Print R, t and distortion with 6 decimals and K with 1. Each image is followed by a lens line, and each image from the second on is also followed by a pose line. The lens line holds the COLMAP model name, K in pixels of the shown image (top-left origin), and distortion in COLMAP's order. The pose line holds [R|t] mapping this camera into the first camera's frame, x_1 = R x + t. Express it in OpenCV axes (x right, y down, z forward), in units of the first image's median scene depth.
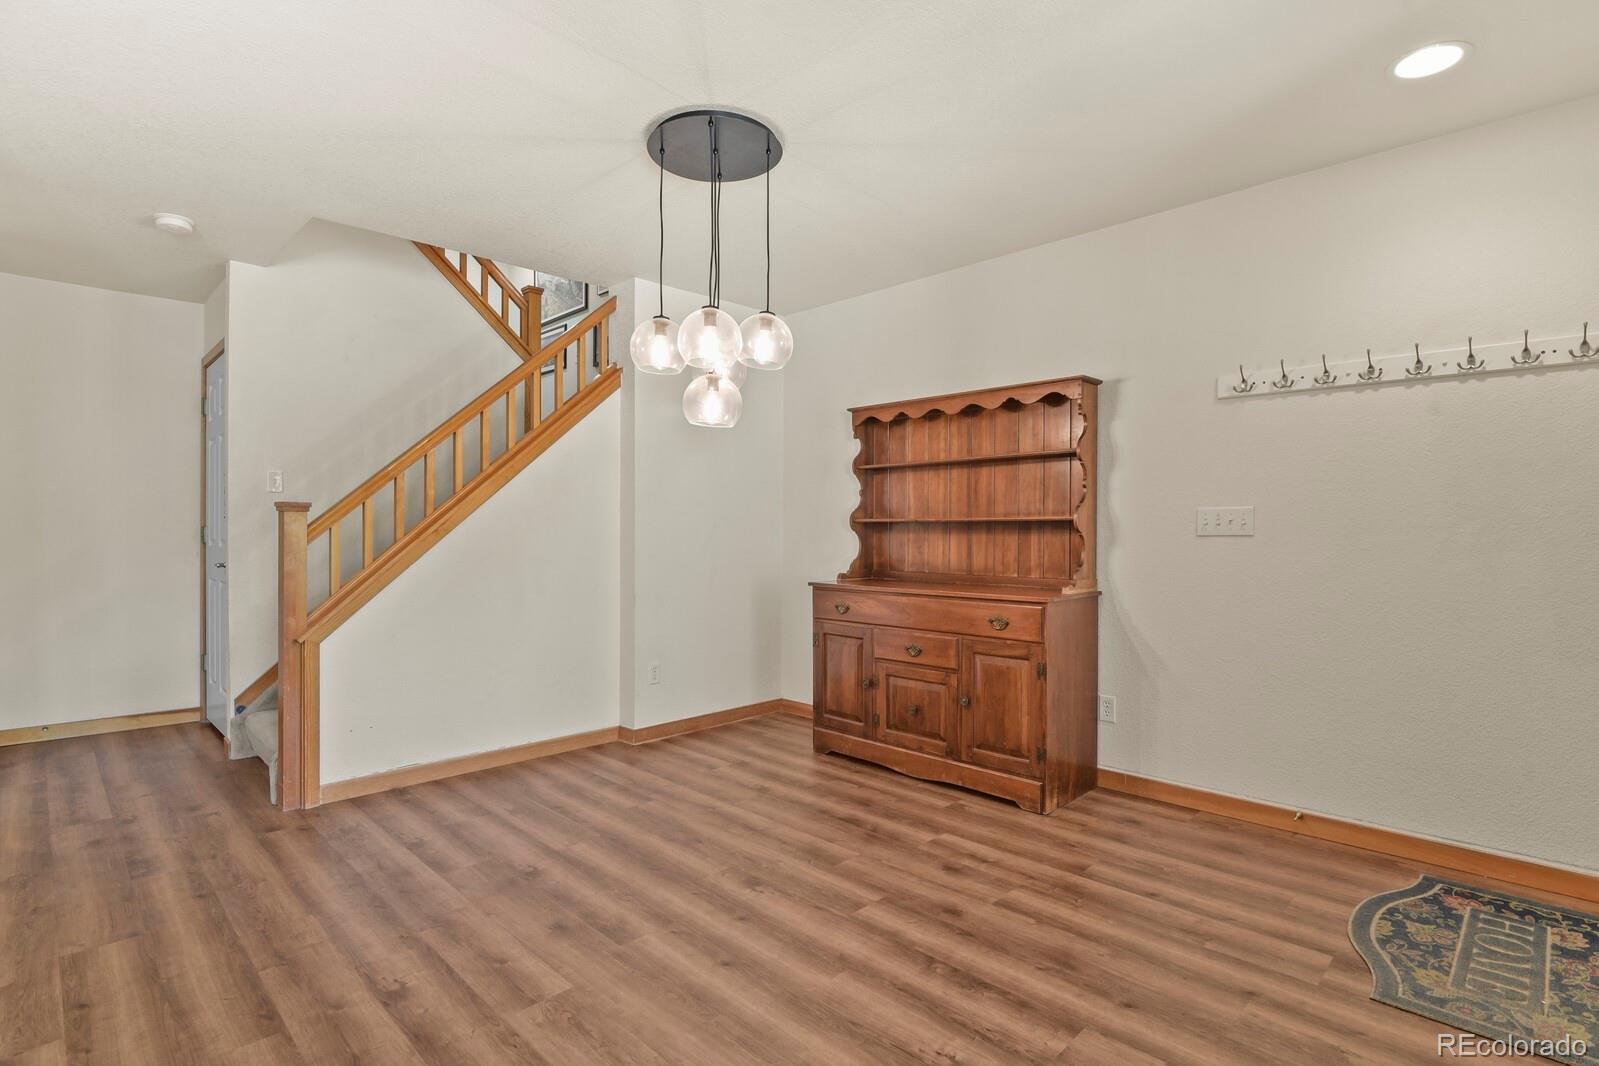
lens RADIAL K [[777.7, 0, 798.6], [0, 777.7, 542.2], [0, 0, 1]] dist [-0.008969, -0.006320]
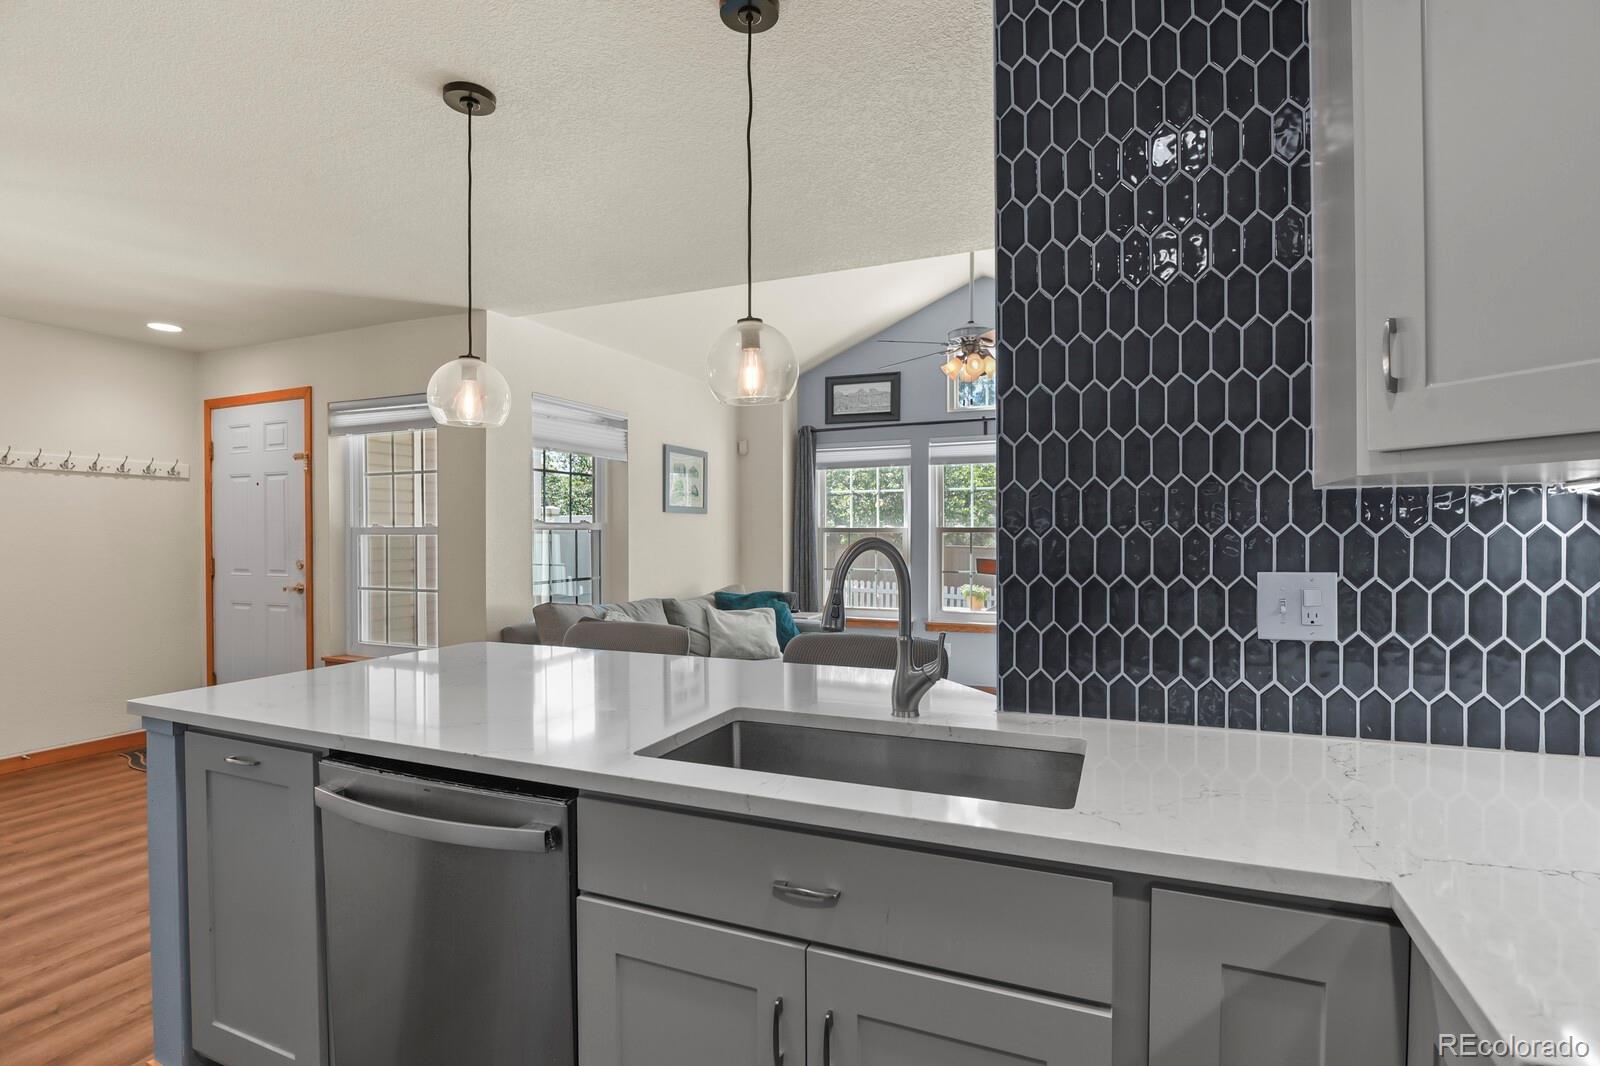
lens RADIAL K [[778.2, 0, 797.9], [0, 778.2, 538.4], [0, 0, 1]] dist [-0.008969, -0.006320]
pose [[-0.366137, -0.009347, 0.930514, -1.052208], [0.014269, 0.999776, 0.015657, -0.054569], [-0.930452, 0.019010, -0.365921, 0.131650]]
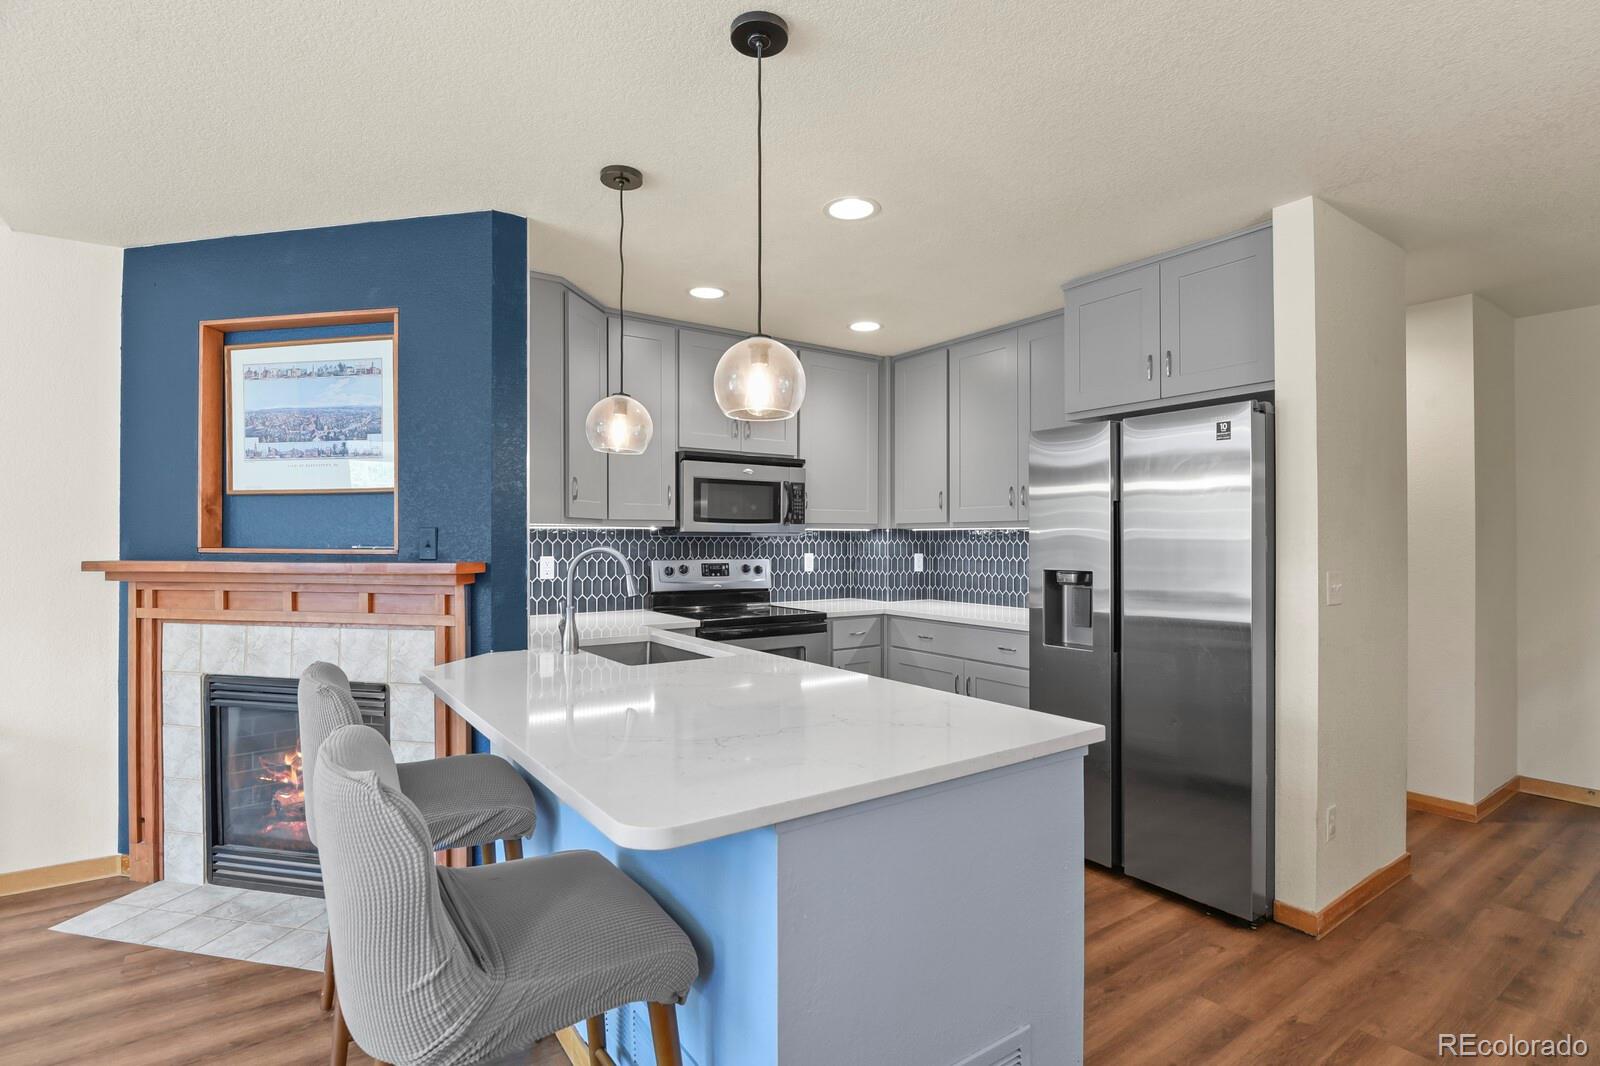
lens RADIAL K [[778.2, 0, 799.2], [0, 778.2, 540.1], [0, 0, 1]] dist [-0.008969, -0.006320]
pose [[-0.171065, -0.001989, -0.985258, 0.096138], [-0.013401, 0.999910, 0.000309, -0.056391], [0.985169, 0.013256, -0.171077, 0.255482]]
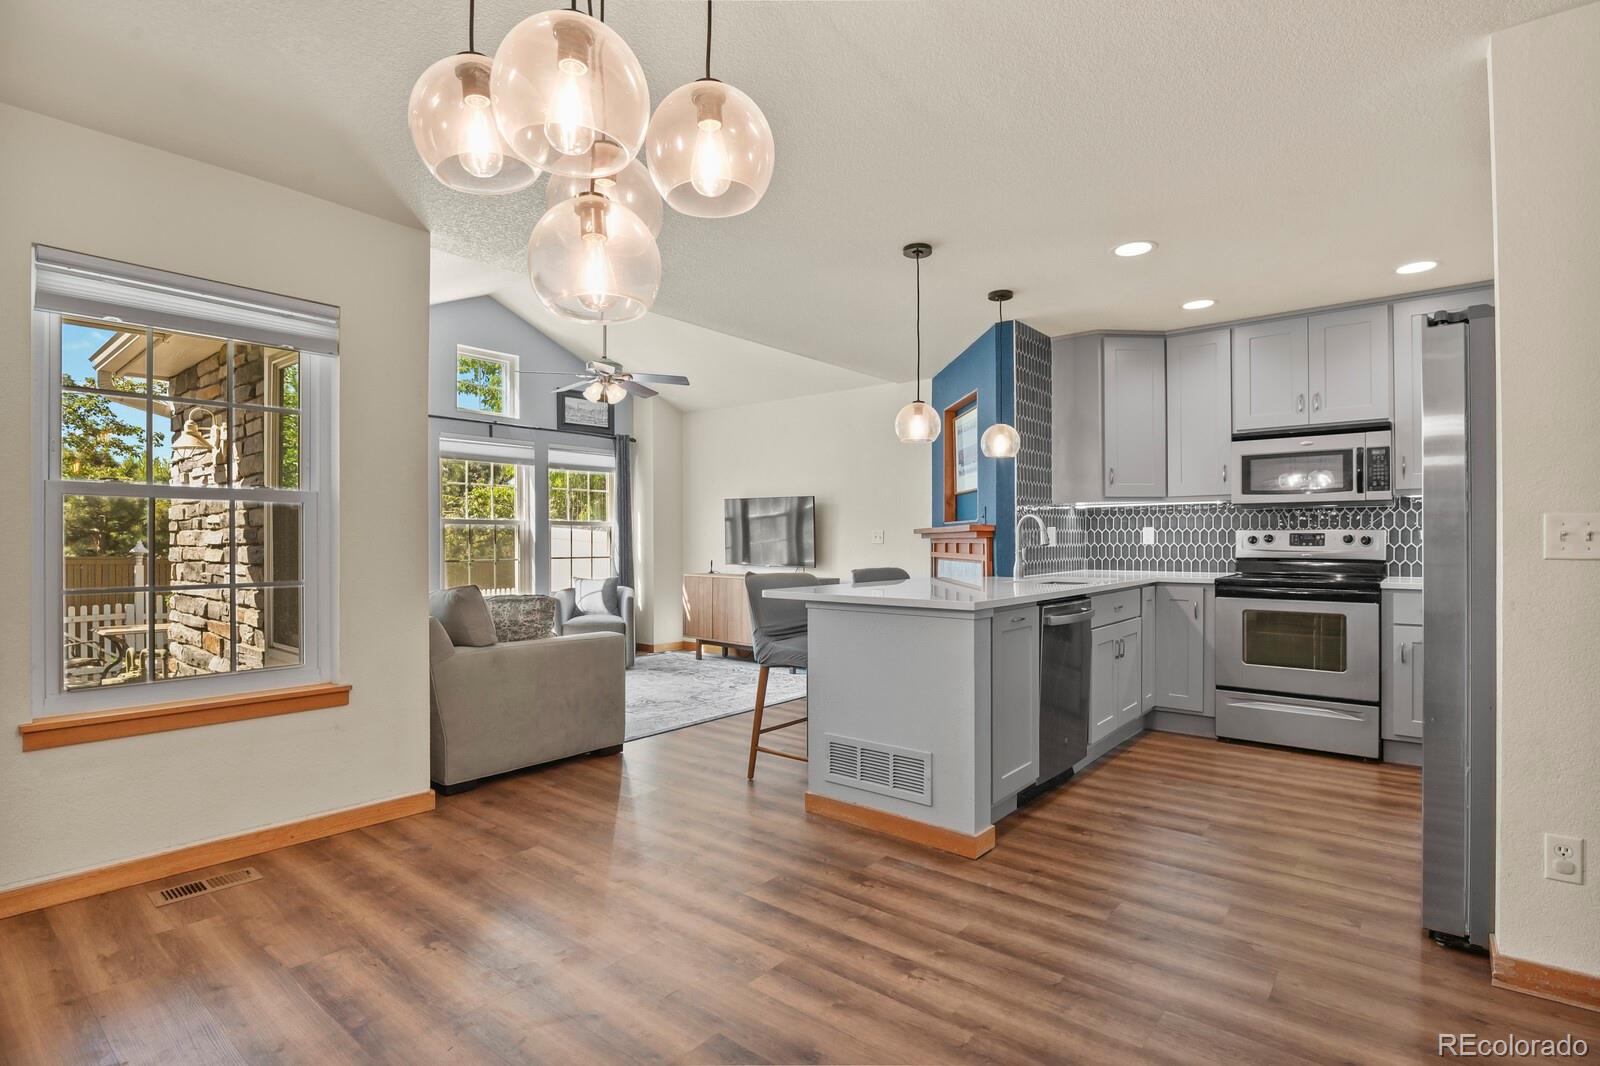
lens RADIAL K [[778.2, 0, 799.6], [0, 778.2, 538.0], [0, 0, 1]] dist [-0.008969, -0.006320]
pose [[-0.995223, -0.000427, -0.097625, -0.146744], [-0.001364, 0.999954, 0.009533, -0.018626], [0.097616, 0.009621, -0.995178, 1.152074]]
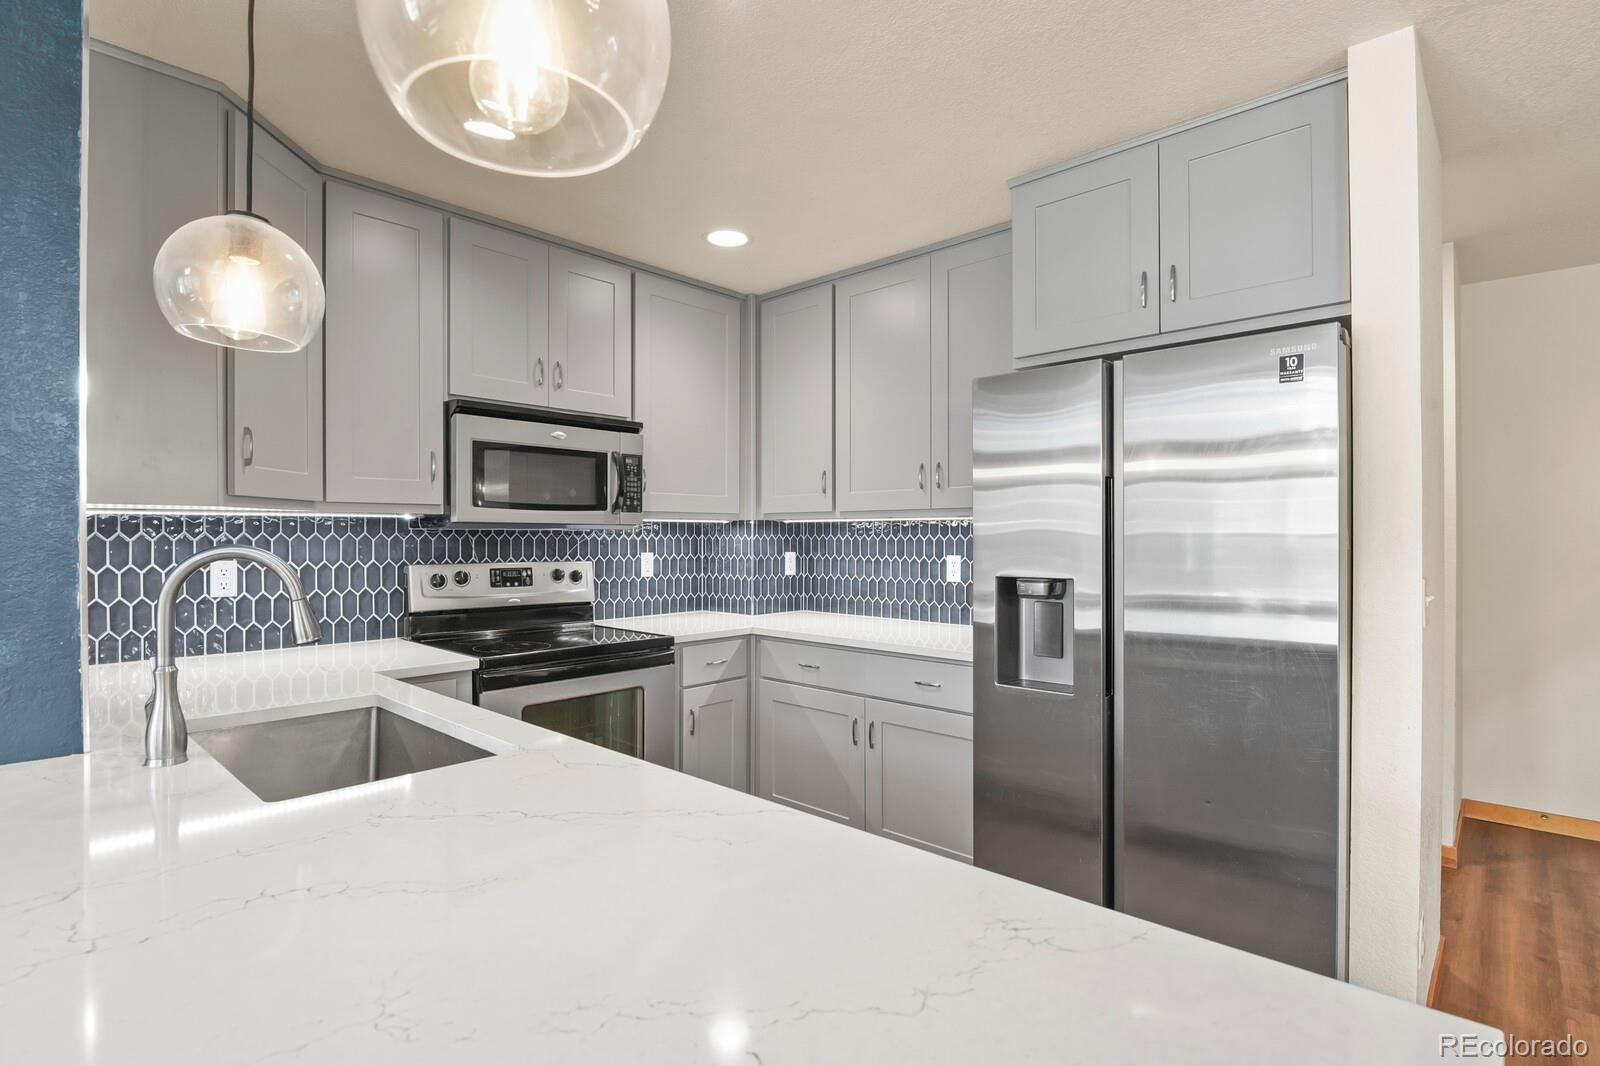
lens RADIAL K [[778.2, 0, 801.6], [0, 778.2, 539.3], [0, 0, 1]] dist [-0.008969, -0.006320]
pose [[0.045616, 0.002647, -0.998956, -0.239233], [-0.012603, 0.999918, 0.002074, -0.054771], [0.998880, 0.012495, 0.045646, 0.191892]]
